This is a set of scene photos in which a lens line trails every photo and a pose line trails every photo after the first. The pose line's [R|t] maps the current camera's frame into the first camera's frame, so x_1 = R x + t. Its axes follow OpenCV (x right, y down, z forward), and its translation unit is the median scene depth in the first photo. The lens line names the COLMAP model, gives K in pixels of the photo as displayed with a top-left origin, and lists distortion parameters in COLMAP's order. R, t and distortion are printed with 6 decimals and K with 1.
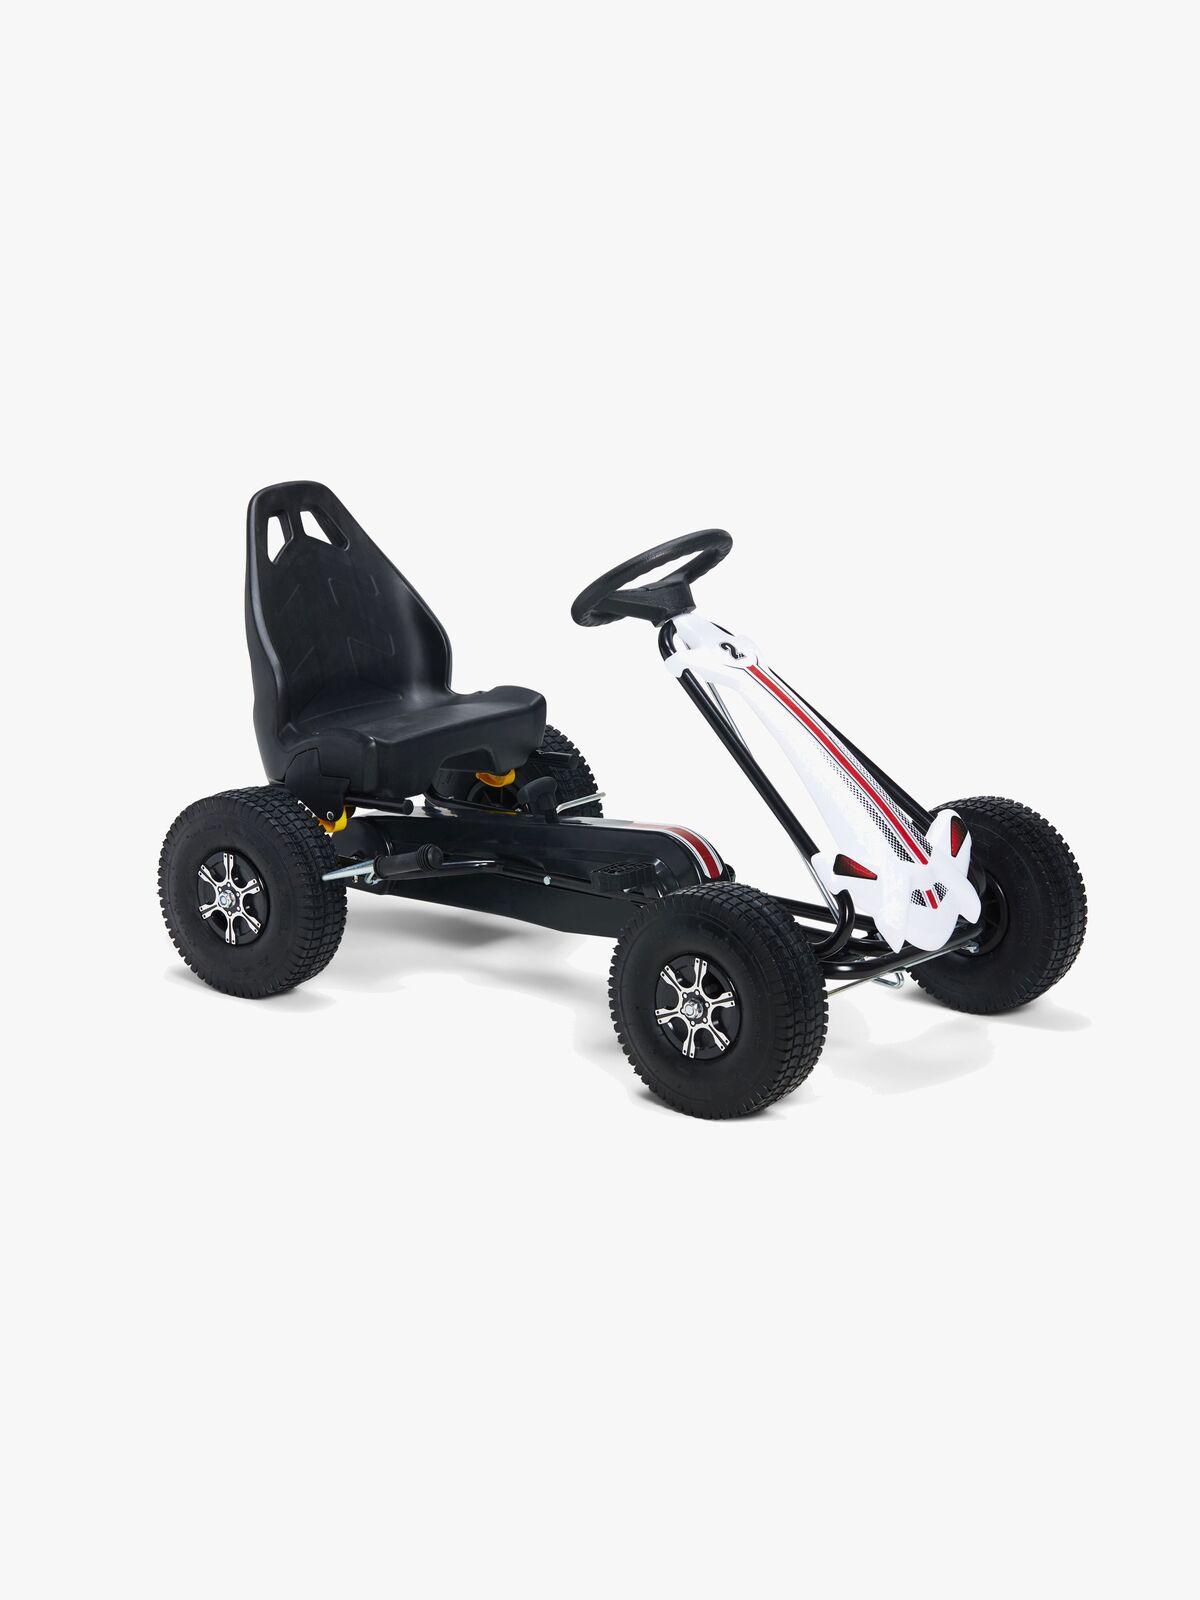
lens RADIAL K [[5230.1, 0, 599.7], [0, 5230.1, 797.8], [0, 0, 1]] dist [0.049578, 0.000000]
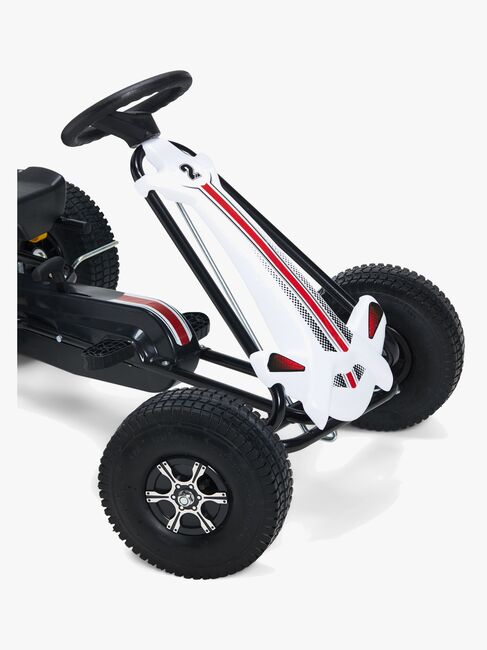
lens RADIAL K [[2124.7, 0, 243.5], [0, 2124.7, 327.3], [0, 0, 1]] dist [0.049578, 0.000000]
pose [[0.998672, -0.017506, -0.048458, 0.060698], [0.027444, 0.976723, 0.212740, -0.097074], [0.043606, -0.213788, 0.975906, 0.497127]]
